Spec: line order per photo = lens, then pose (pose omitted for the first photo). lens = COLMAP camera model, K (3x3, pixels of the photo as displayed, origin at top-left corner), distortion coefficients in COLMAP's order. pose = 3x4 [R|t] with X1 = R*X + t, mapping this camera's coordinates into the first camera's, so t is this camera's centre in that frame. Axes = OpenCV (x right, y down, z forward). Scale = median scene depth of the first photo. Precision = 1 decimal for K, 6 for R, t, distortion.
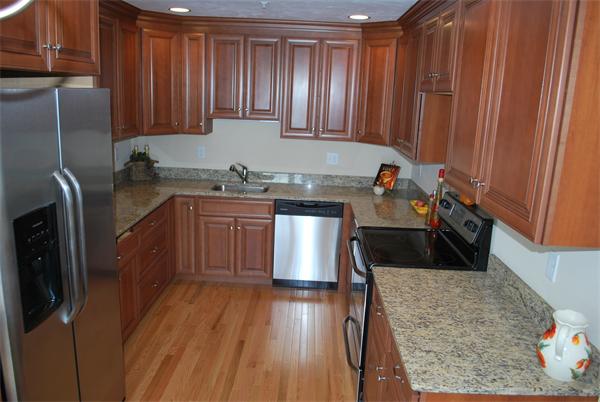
lens RADIAL K [[477.9, 0, 300.0], [0, 477.9, 201.0], [0, 0, 1]] dist [-0.085835, 0.012497]
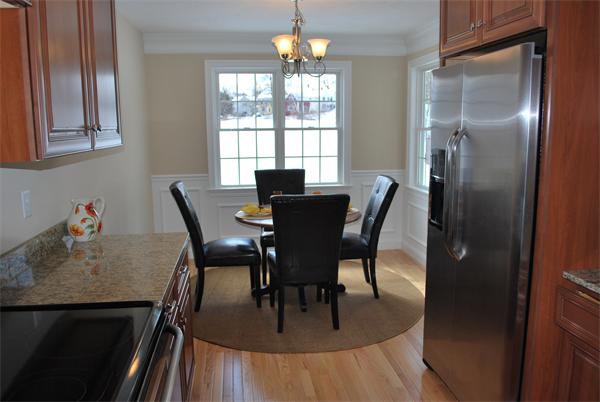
lens RADIAL K [[477.9, 0, 300.0], [0, 477.9, 201.0], [0, 0, 1]] dist [-0.085835, 0.012497]
pose [[-0.986737, -0.011497, -0.161921, 0.044330], [-0.070528, 0.928785, 0.363846, -0.133981], [0.146207, 0.370441, -0.917277, 0.932073]]
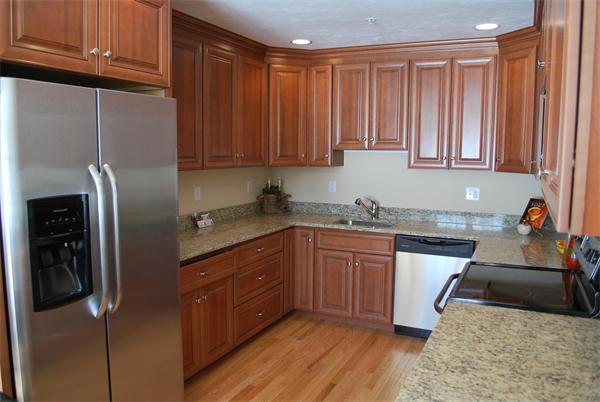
lens RADIAL K [[477.9, 0, 300.0], [0, 477.9, 201.0], [0, 0, 1]] dist [-0.085835, 0.012497]
pose [[0.912797, 0.008684, -0.408321, 0.147986], [-0.060199, 0.991715, -0.113483, 0.046733], [0.403952, 0.128167, 0.905757, 0.101099]]
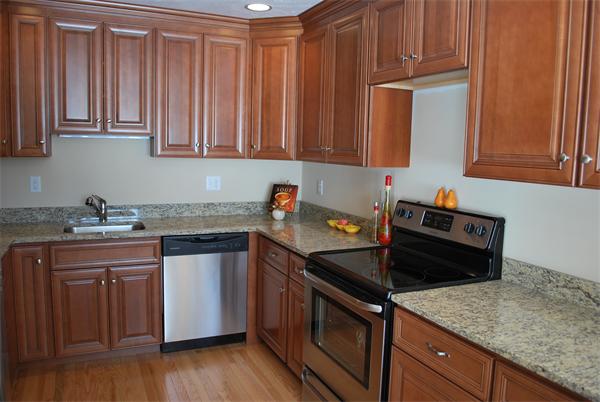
lens RADIAL K [[477.9, 0, 300.0], [0, 477.9, 201.0], [0, 0, 1]] dist [-0.085835, 0.012497]
pose [[0.894950, -0.070873, 0.440502, -0.181020], [0.110800, 0.991678, -0.065555, 0.014278], [-0.432190, 0.107476, 0.895355, 0.226628]]
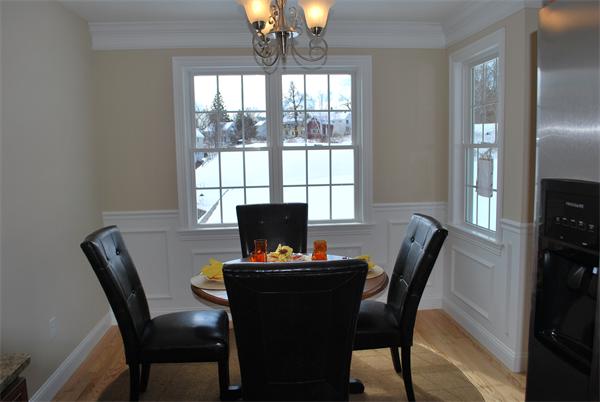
lens RADIAL K [[477.9, 0, 300.0], [0, 477.9, 201.0], [0, 0, 1]] dist [-0.085835, 0.012497]
pose [[-0.993491, -0.013733, -0.113084, -0.044815], [-0.049742, 0.945363, 0.322202, -0.057962], [0.102481, 0.325730, -0.939892, 0.627248]]
